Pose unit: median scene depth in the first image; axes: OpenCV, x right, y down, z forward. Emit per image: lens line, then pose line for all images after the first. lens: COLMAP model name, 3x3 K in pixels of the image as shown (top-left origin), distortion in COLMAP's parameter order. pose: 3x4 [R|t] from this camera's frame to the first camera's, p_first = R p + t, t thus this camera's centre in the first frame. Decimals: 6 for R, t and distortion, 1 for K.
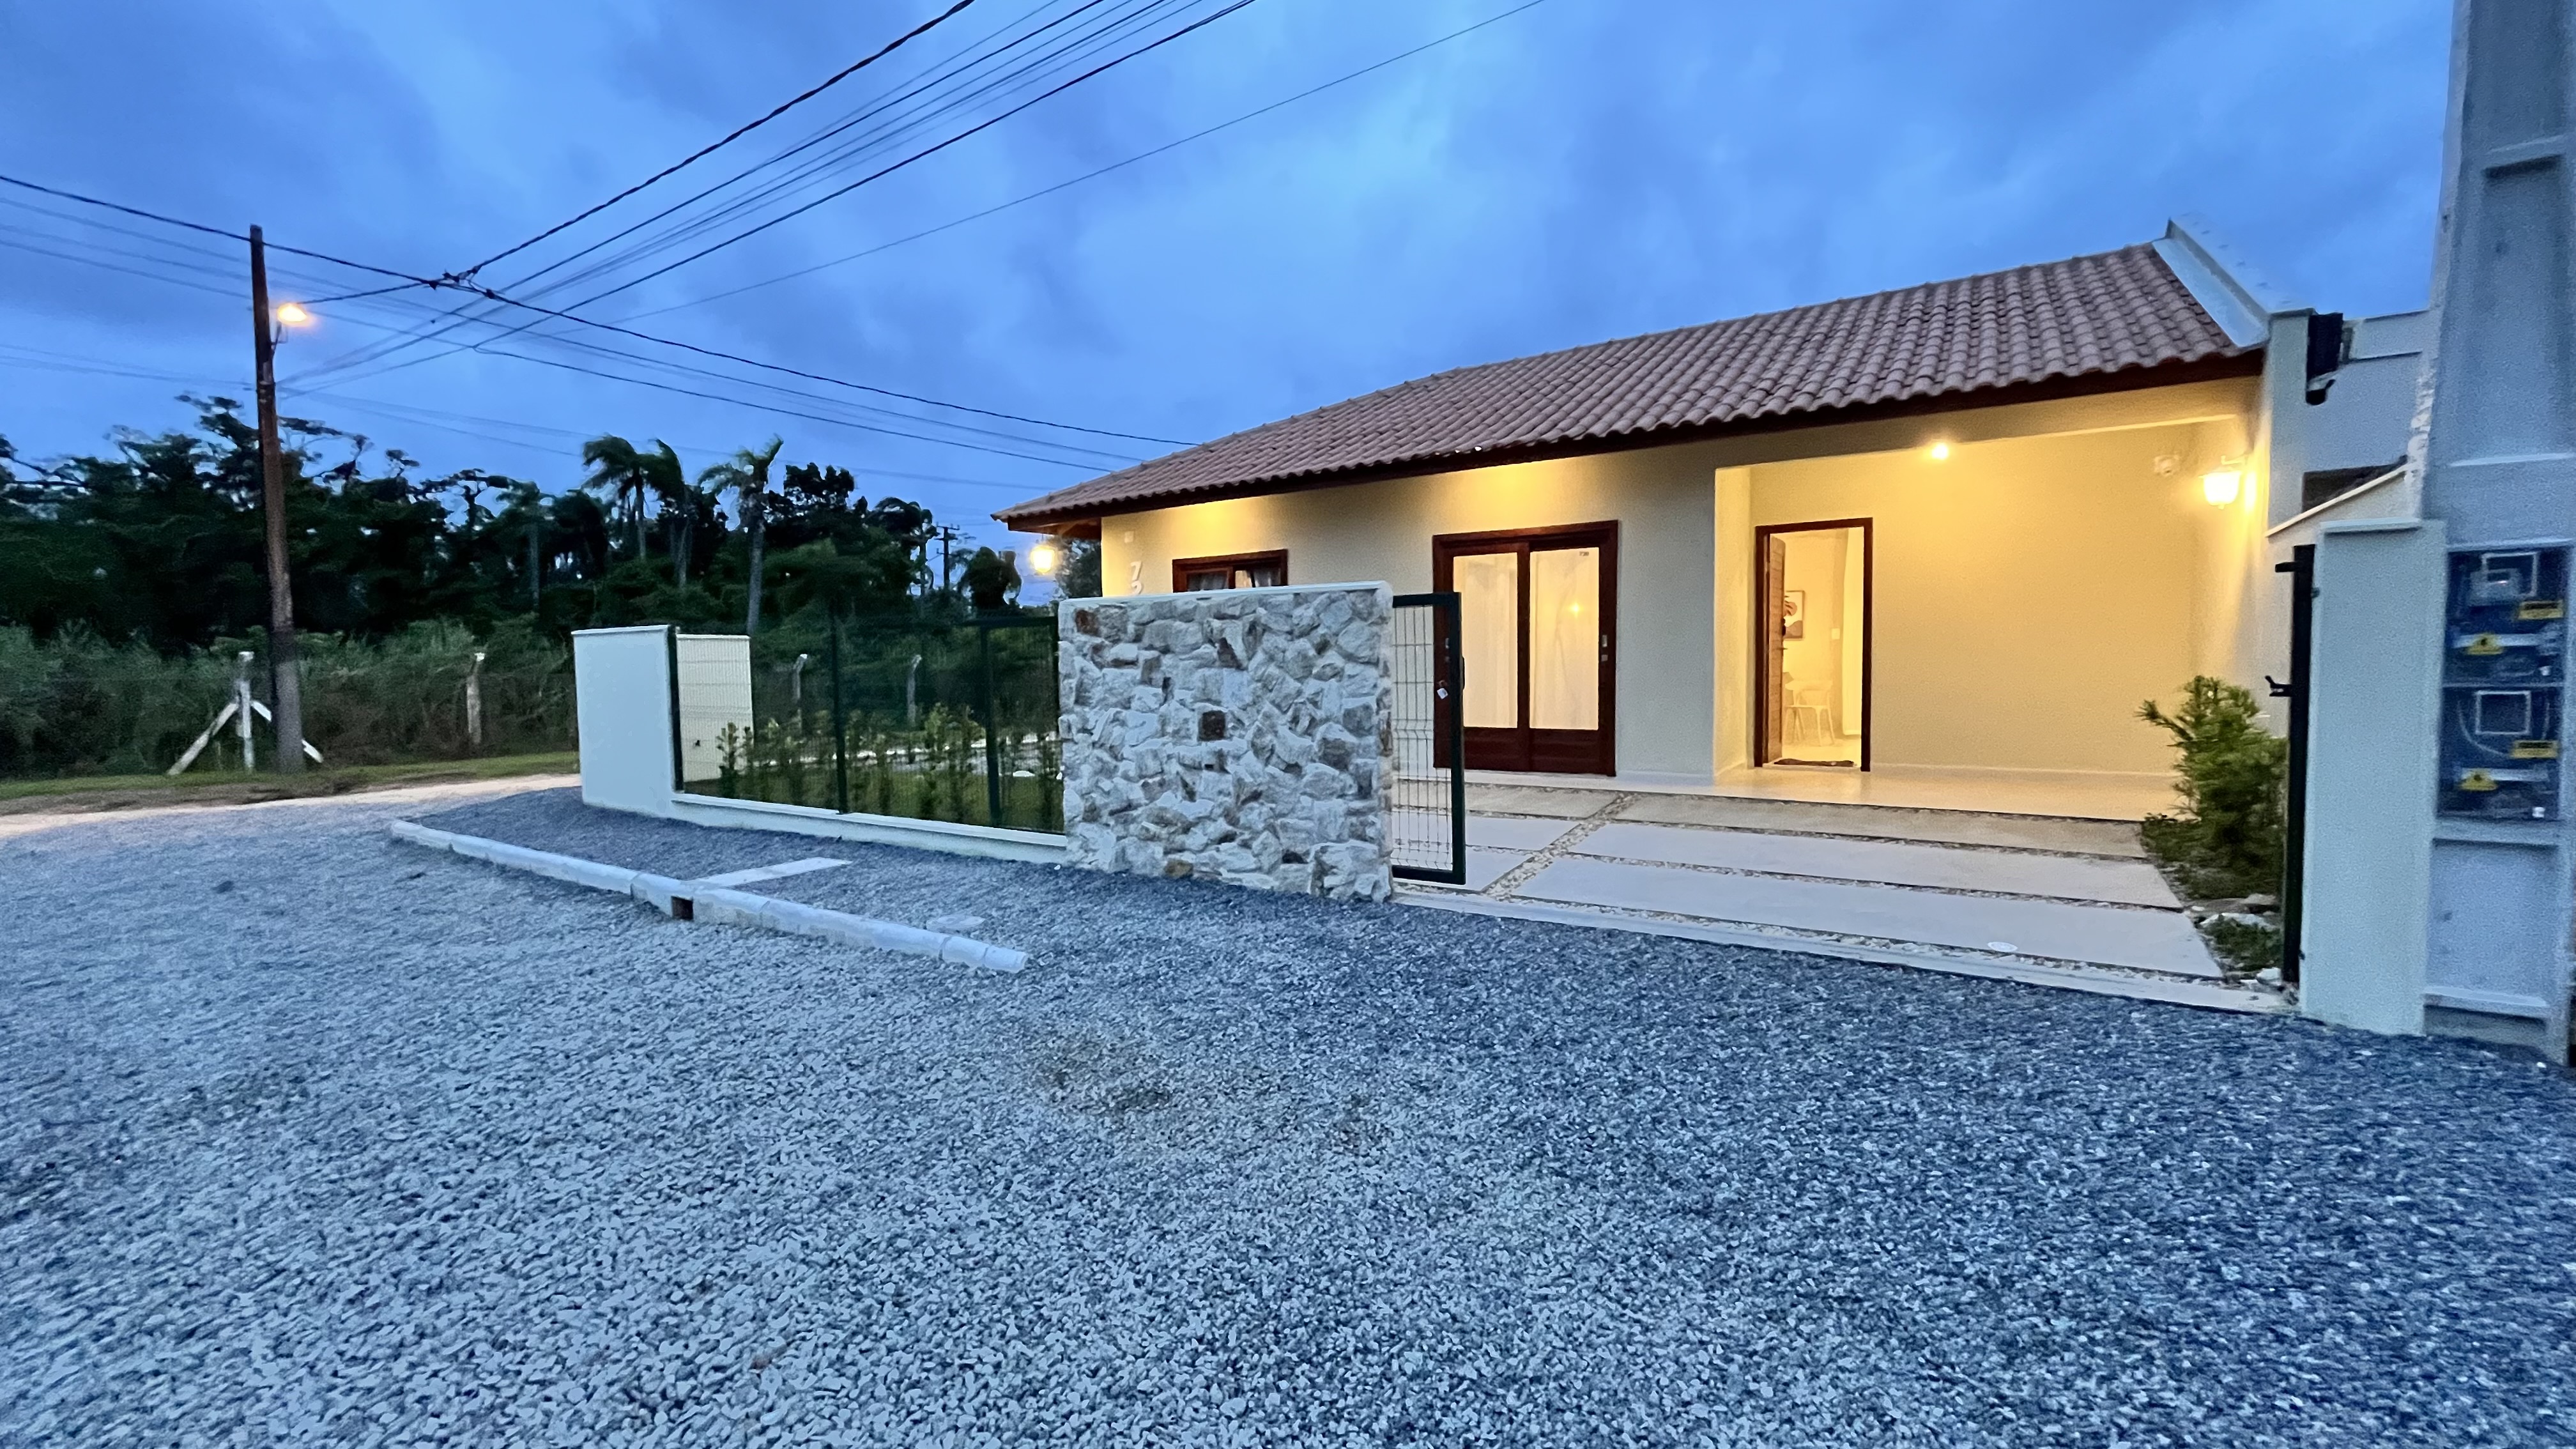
lens RADIAL K [[1039.8, 0, 1282.1], [0, 1039.8, 712.9], [0, 0, 1]] dist [-0.001477, -0.000630]
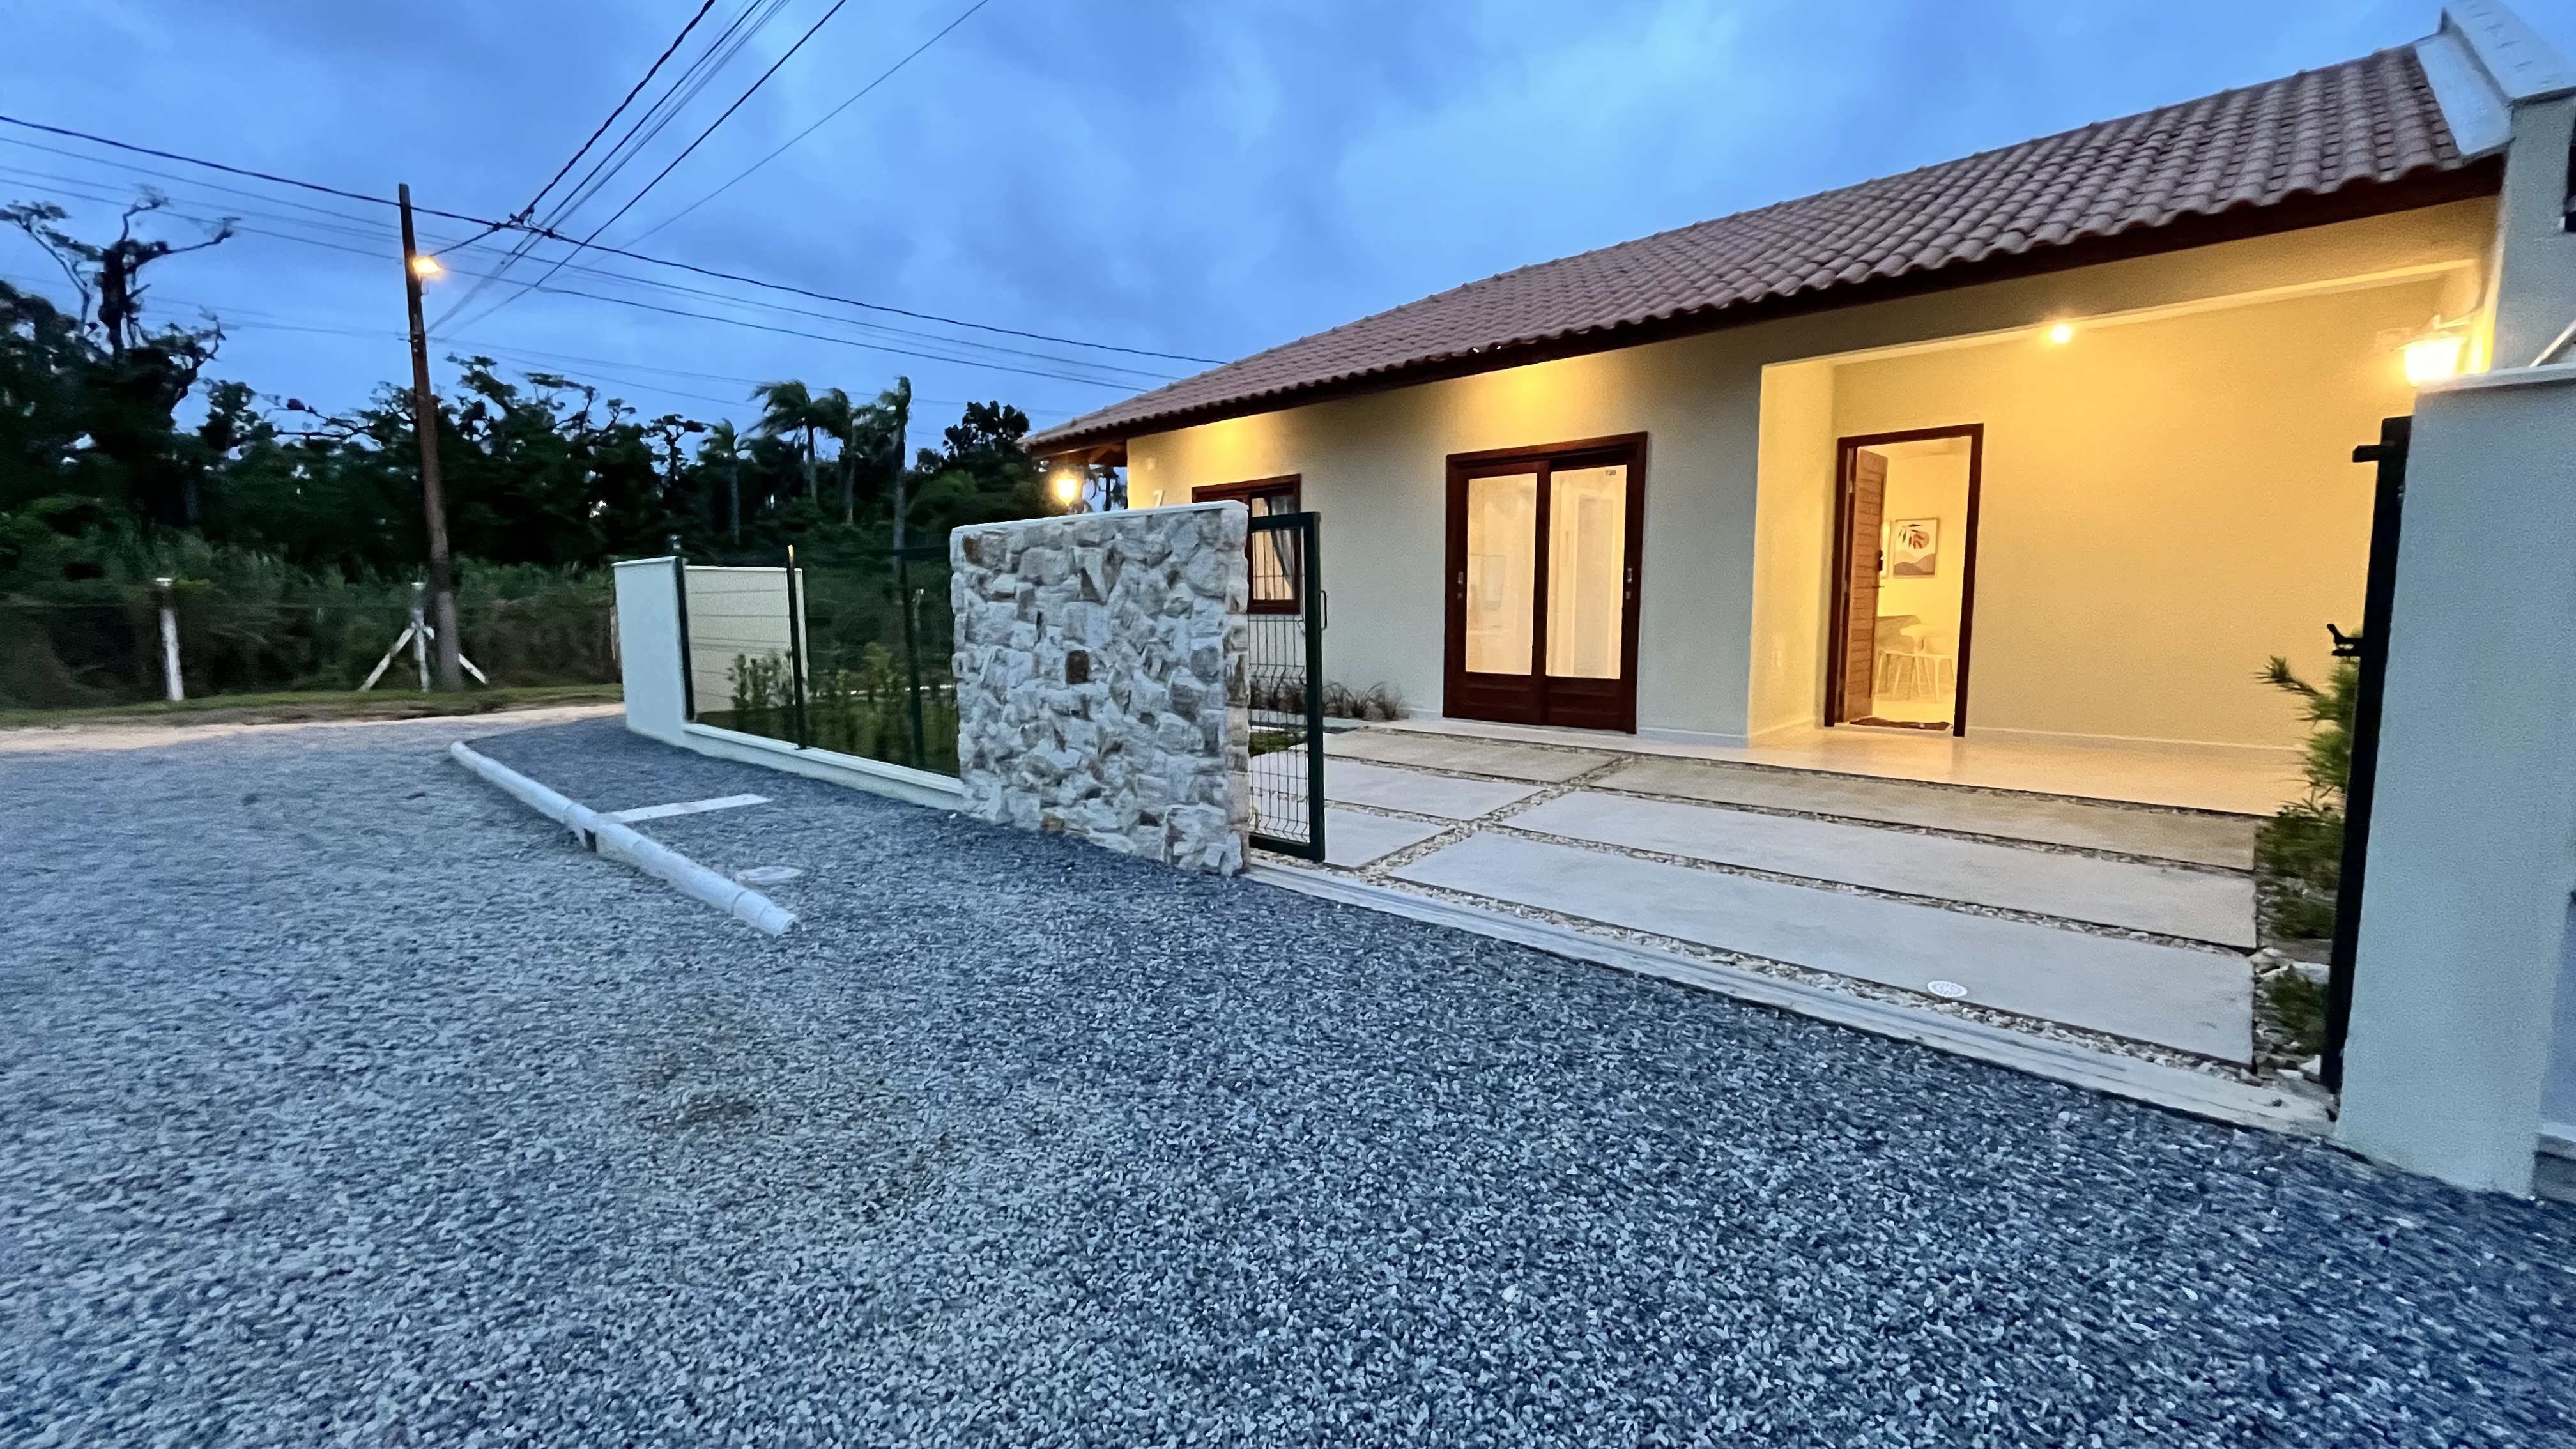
lens RADIAL K [[1039.8, 0, 1282.1], [0, 1039.8, 712.9], [0, 0, 1]] dist [-0.001477, -0.000630]
pose [[0.985809, 0.026113, -0.165830, 0.237740], [-0.016229, 0.998025, 0.060681, -0.005116], [0.167087, -0.057128, 0.984286, 0.142812]]
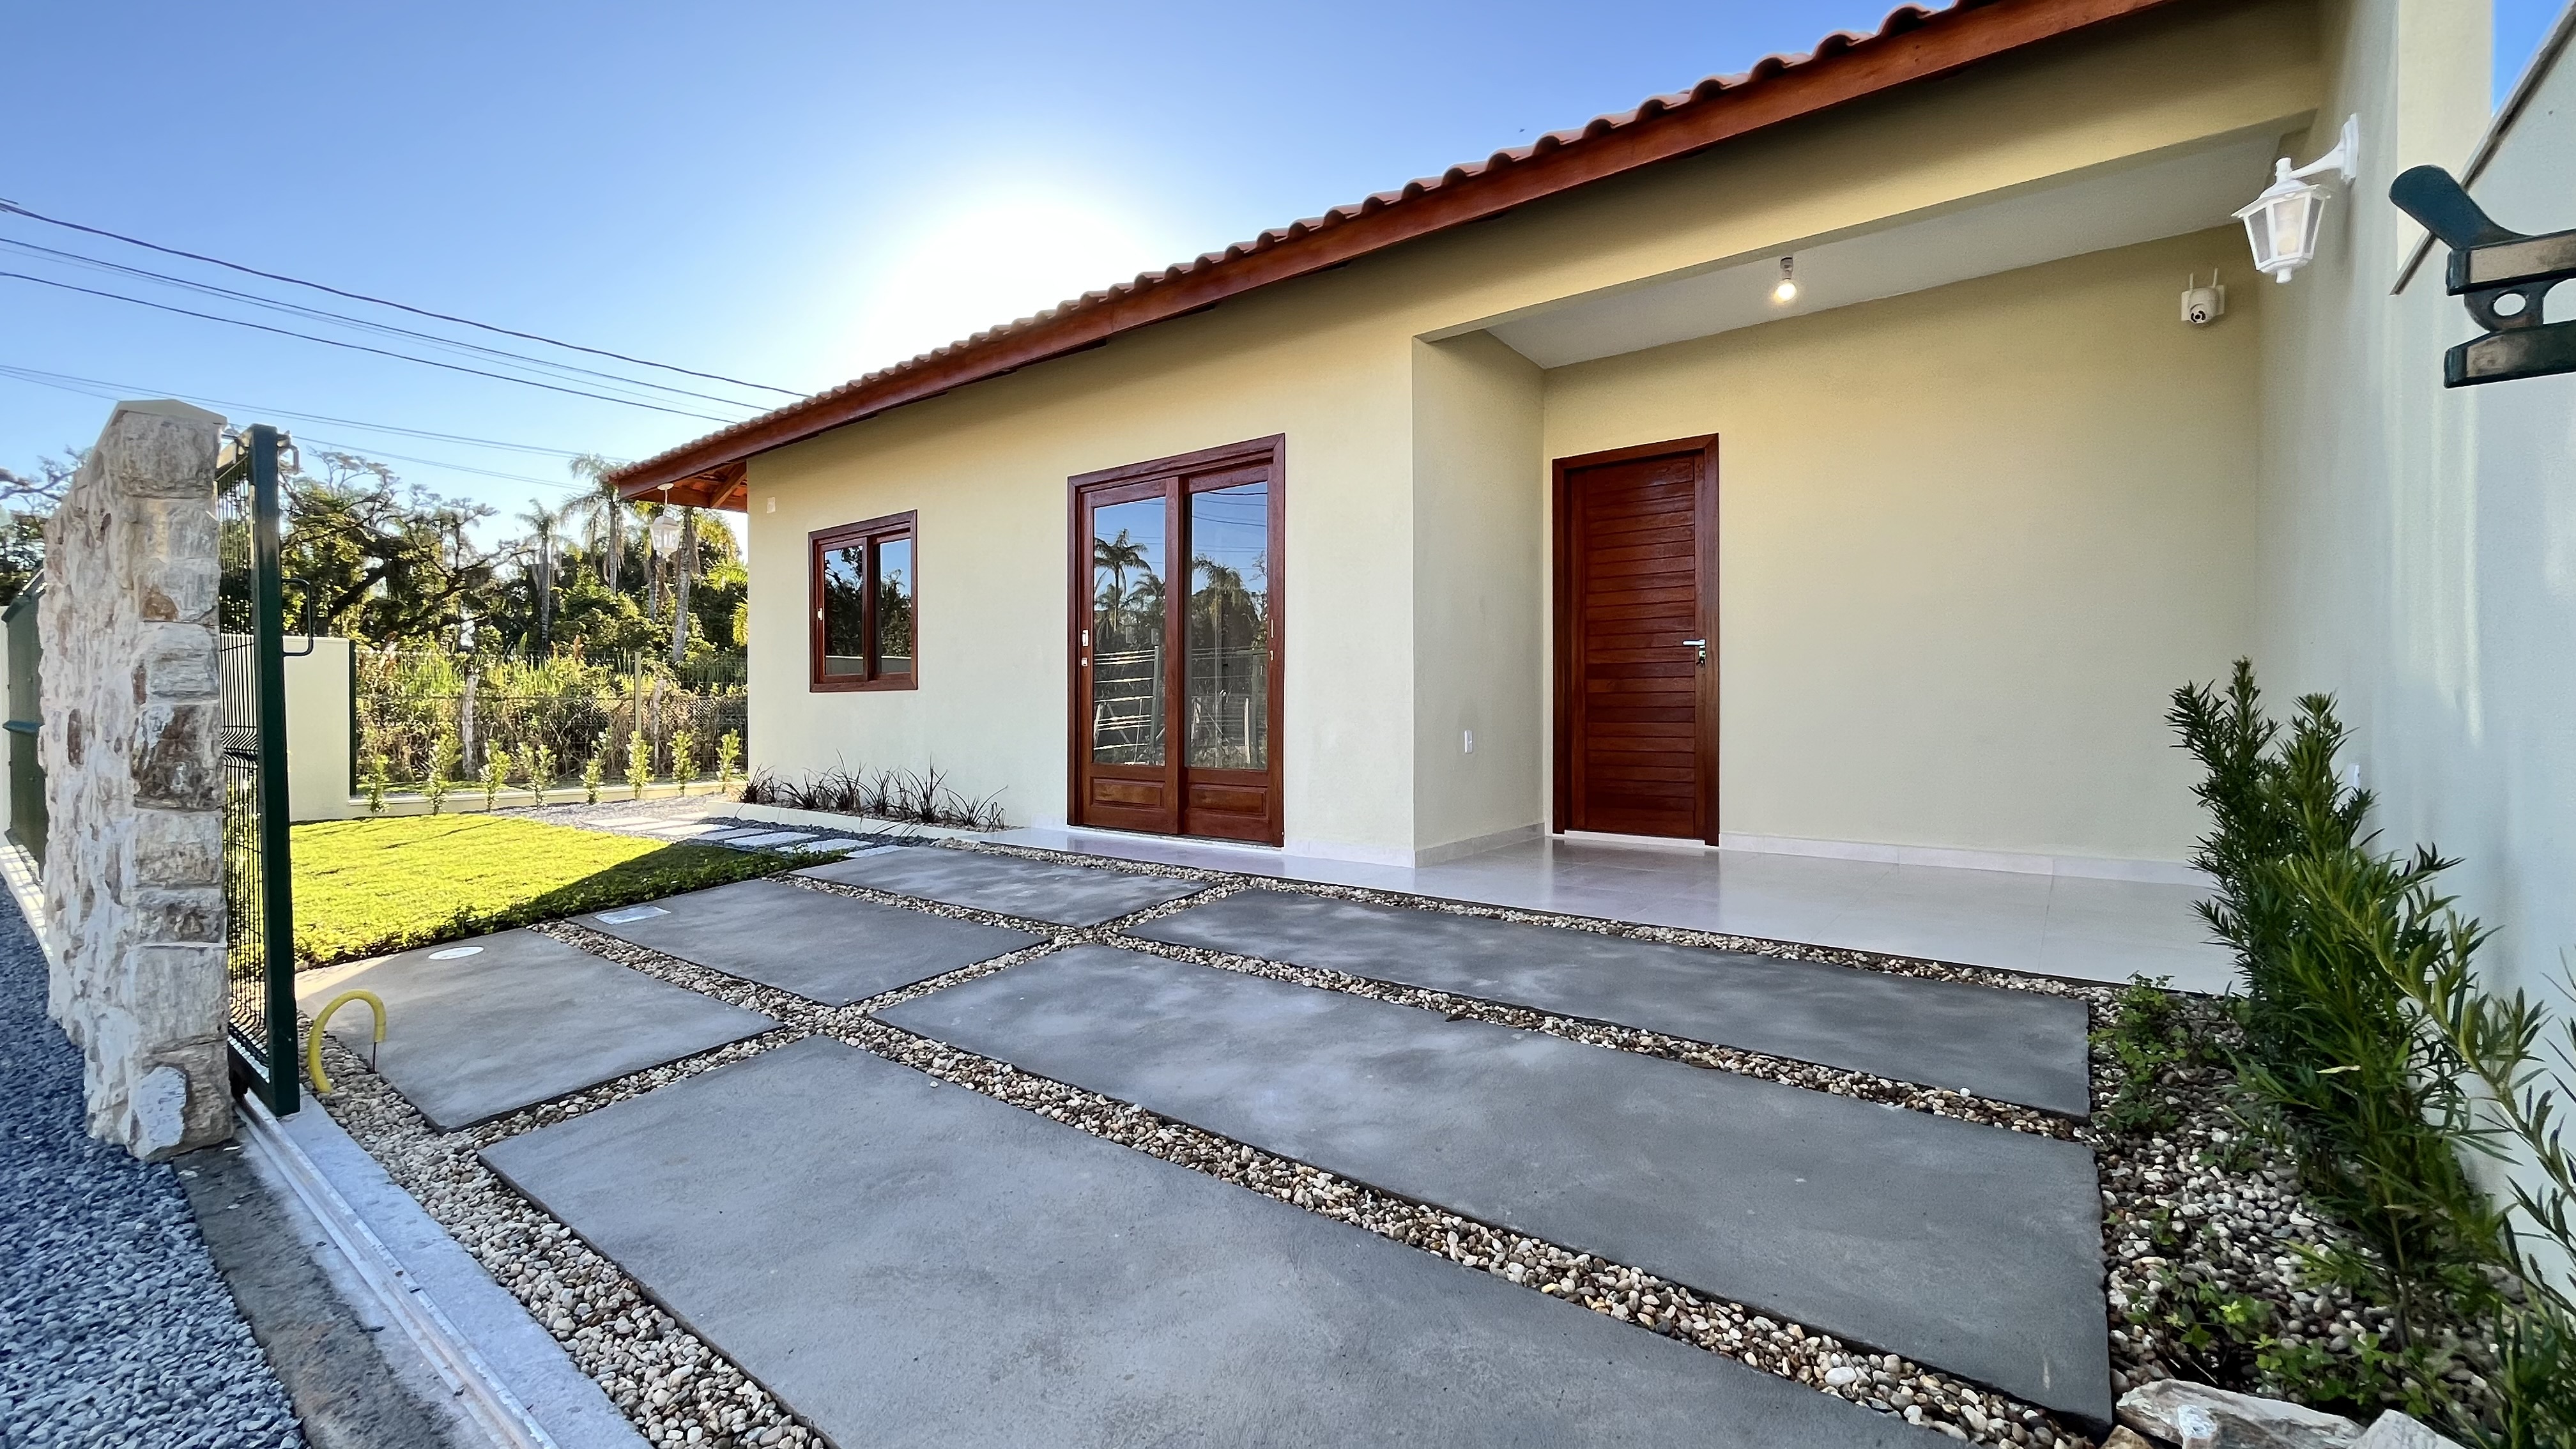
lens RADIAL K [[1039.8, 0, 1282.1], [0, 1039.8, 712.9], [0, 0, 1]] dist [-0.001477, -0.000630]
pose [[0.997595, 0.010616, -0.068499, 0.491876], [-0.013590, 0.998979, -0.043093, 0.014497], [0.067972, 0.043920, 0.996720, 0.516307]]
